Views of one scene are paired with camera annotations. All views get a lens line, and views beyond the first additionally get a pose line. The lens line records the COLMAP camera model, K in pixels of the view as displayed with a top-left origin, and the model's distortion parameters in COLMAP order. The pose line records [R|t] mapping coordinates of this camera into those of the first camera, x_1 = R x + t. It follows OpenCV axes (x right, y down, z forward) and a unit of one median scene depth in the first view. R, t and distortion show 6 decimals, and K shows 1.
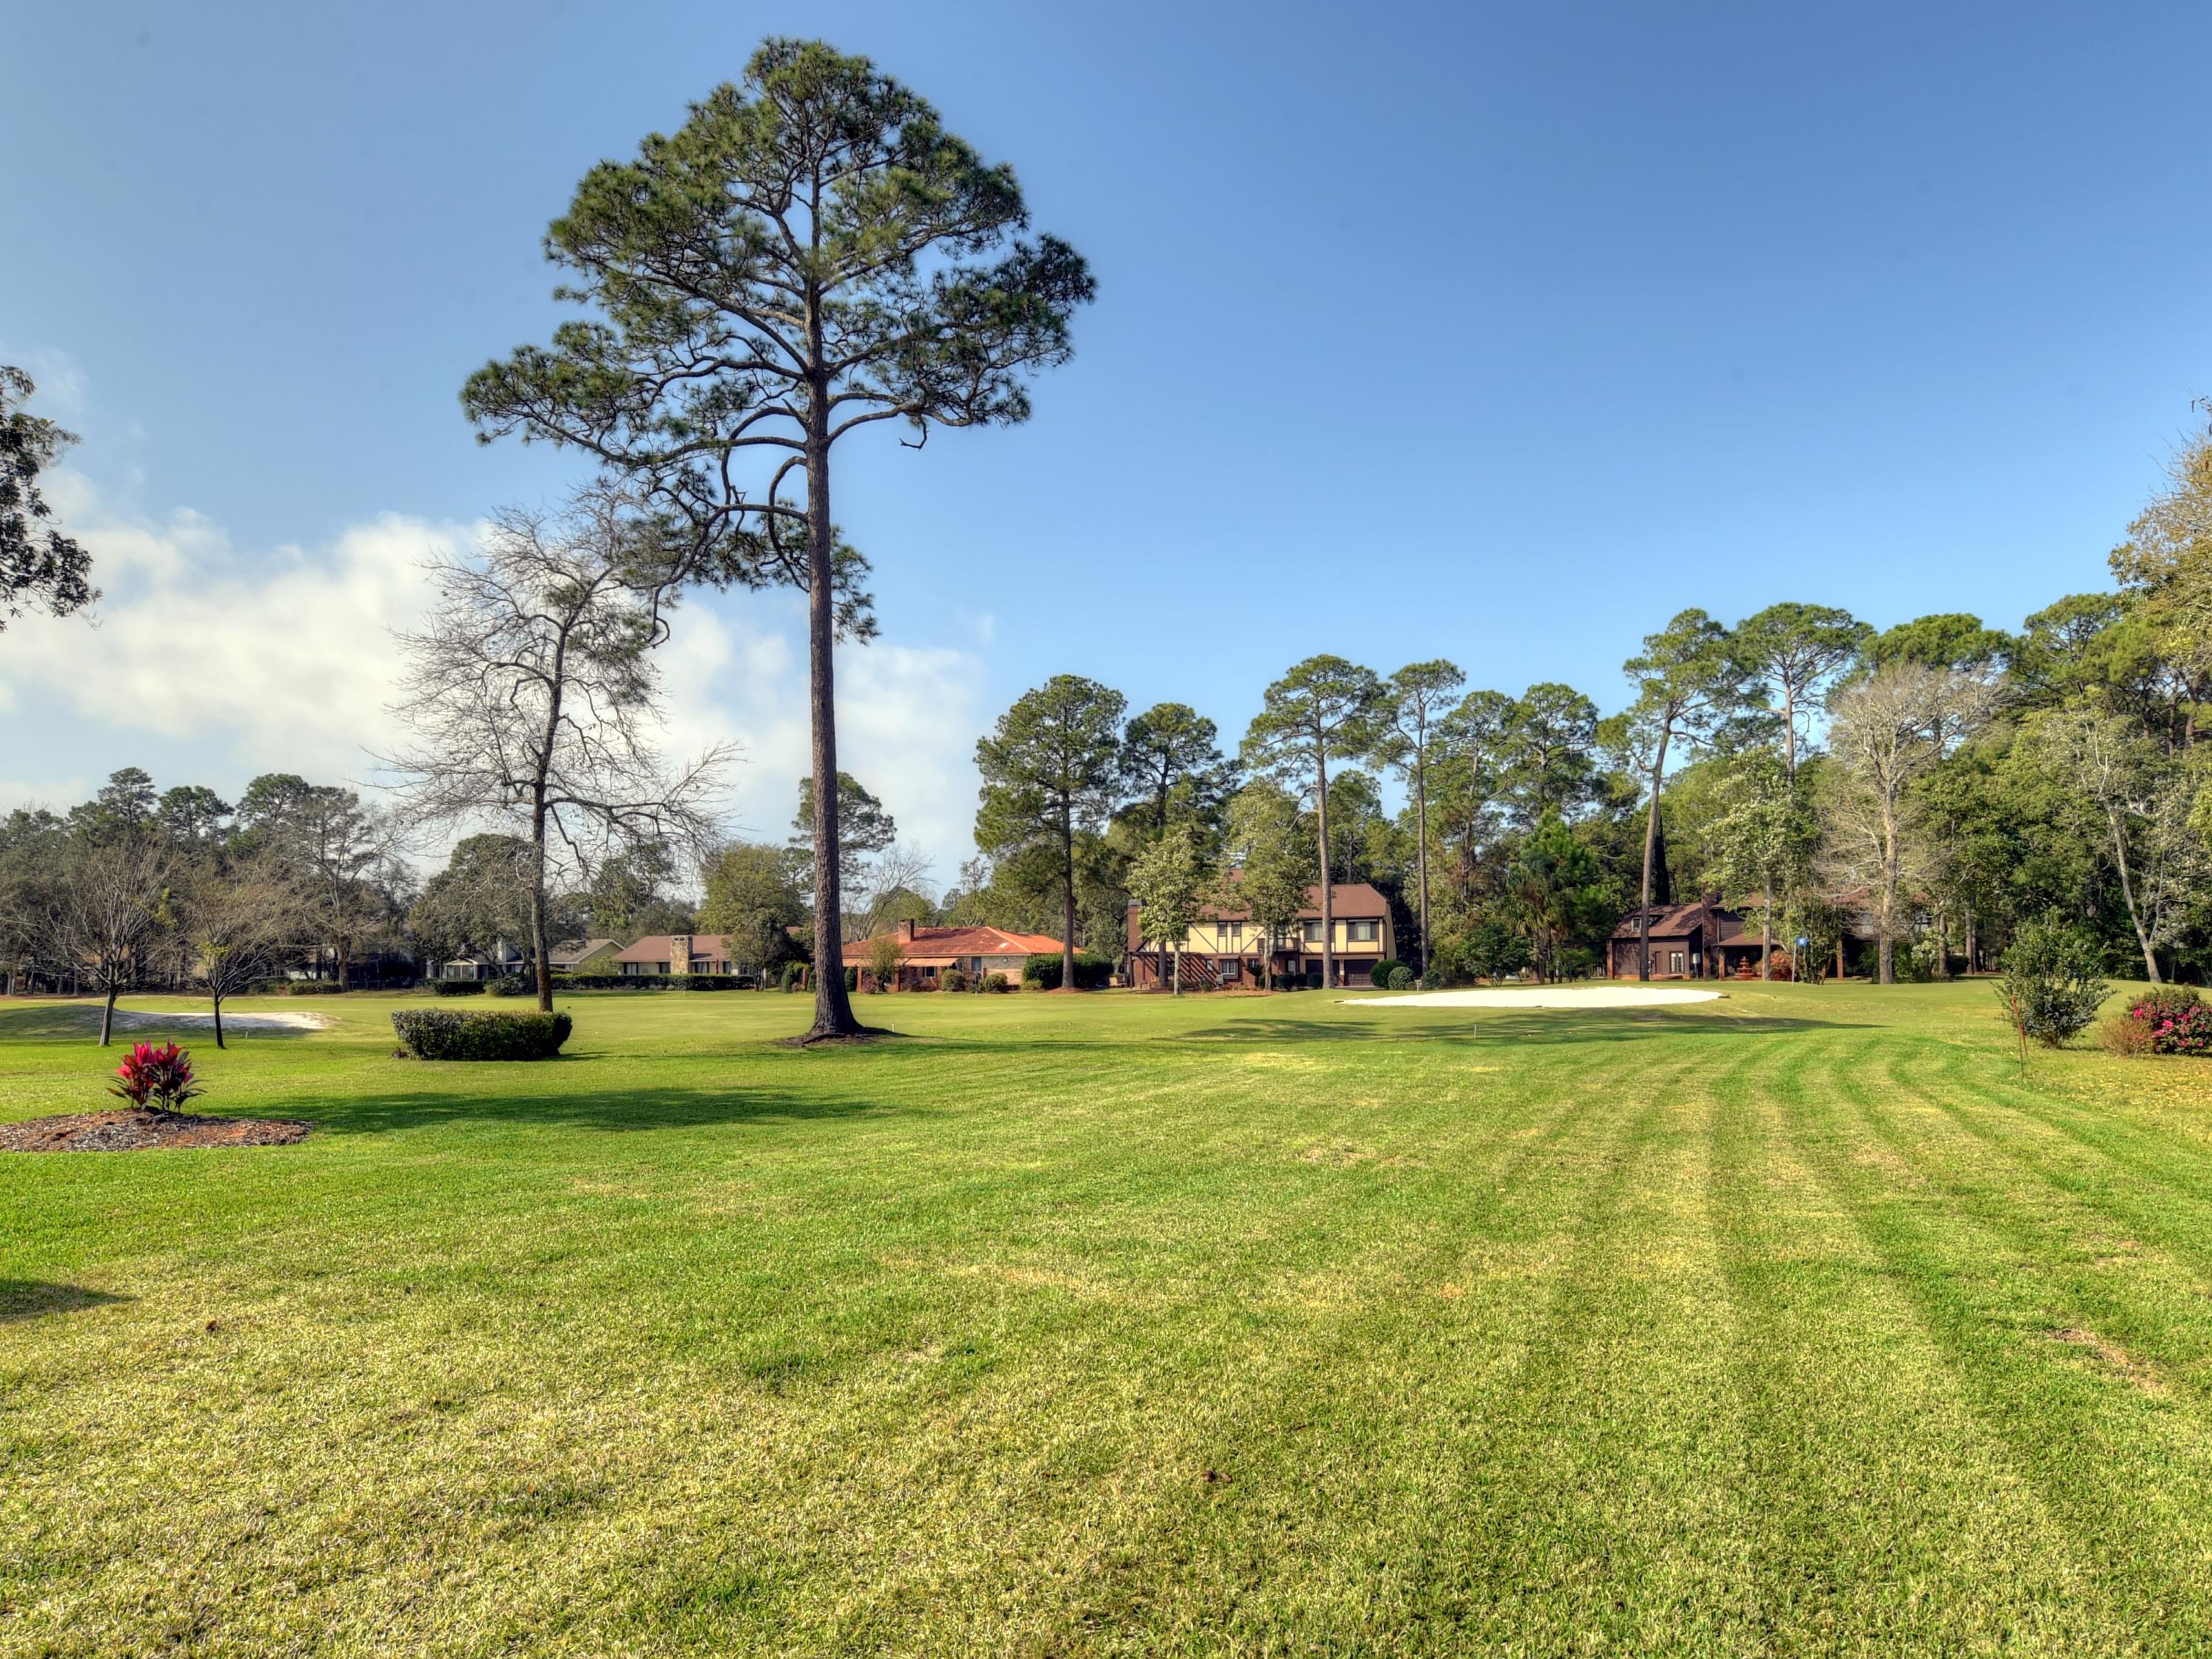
lens RADIAL K [[1427.0, 0, 1107.9], [0, 1427.0, 841.6], [0, 0, 1]] dist [-0.028256, -0.000022]
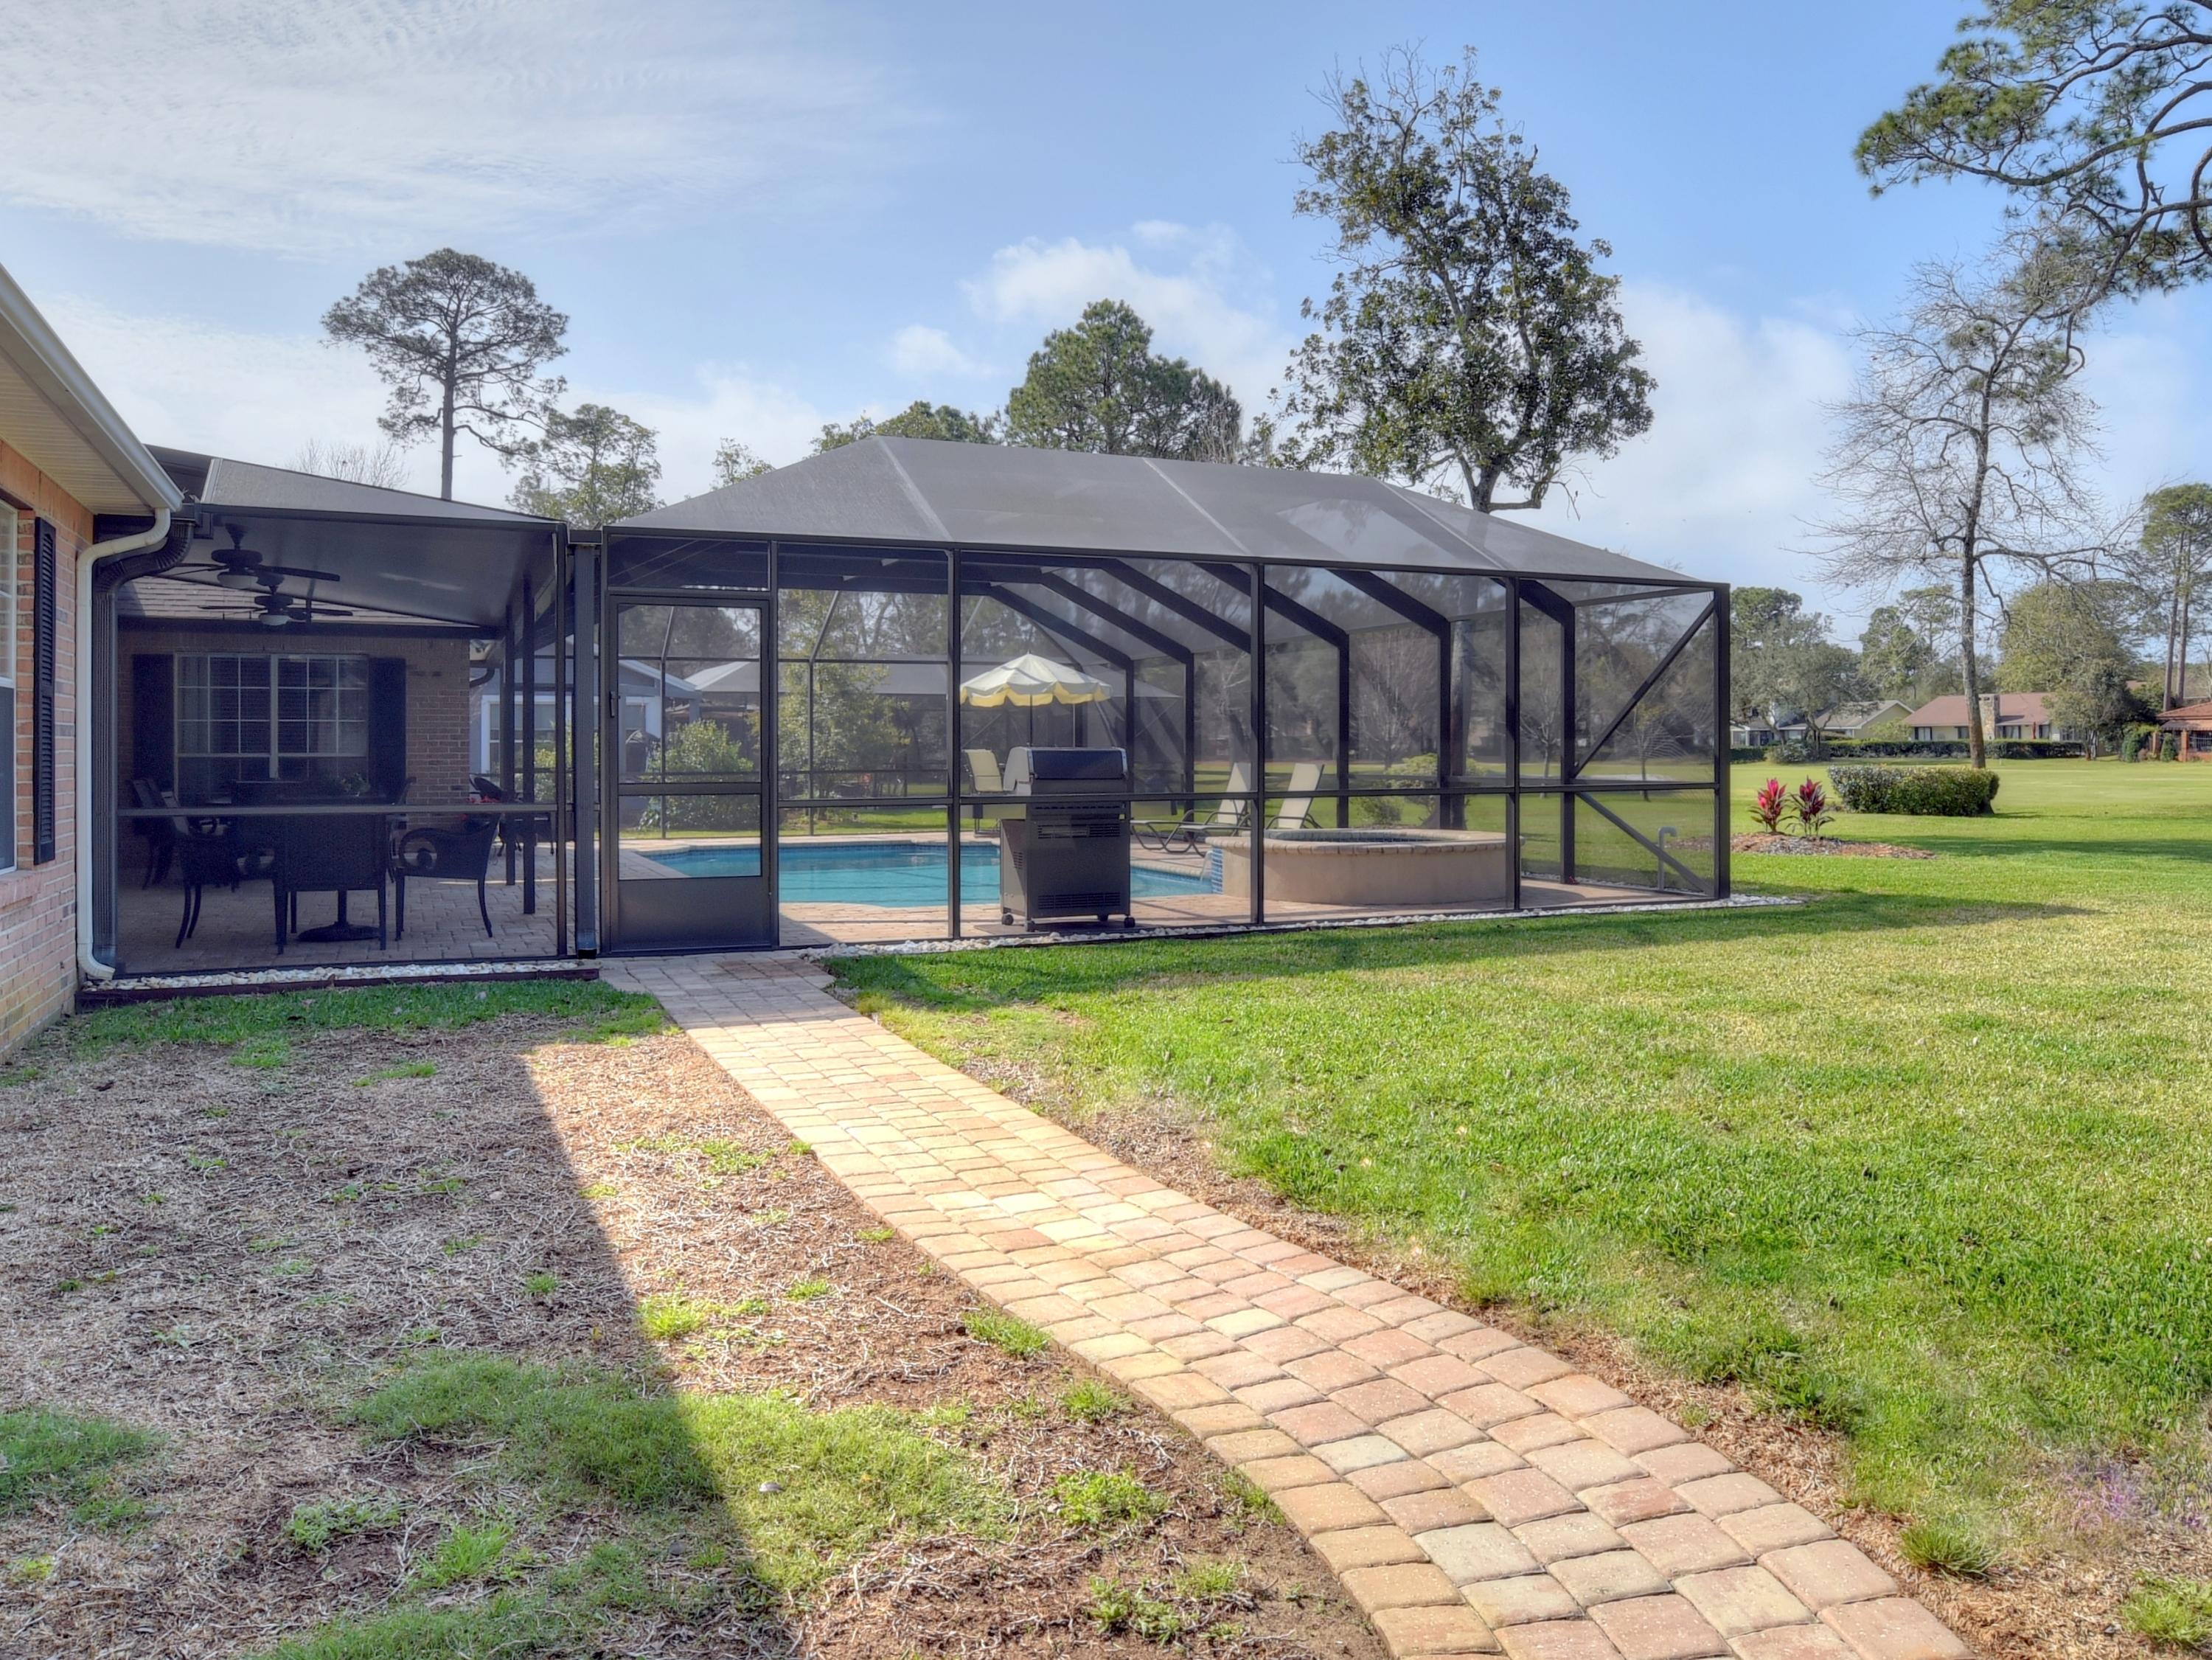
lens RADIAL K [[1644.4, 0, 1104.1], [0, 1644.4, 733.5], [0, 0, 1]] dist [-0.064186, 0.002569]
pose [[0.723202, -0.004703, -0.690620, -0.058235], [0.064317, 0.996090, 0.060568, -0.010700], [0.687635, -0.088221, 0.720677, -0.206952]]
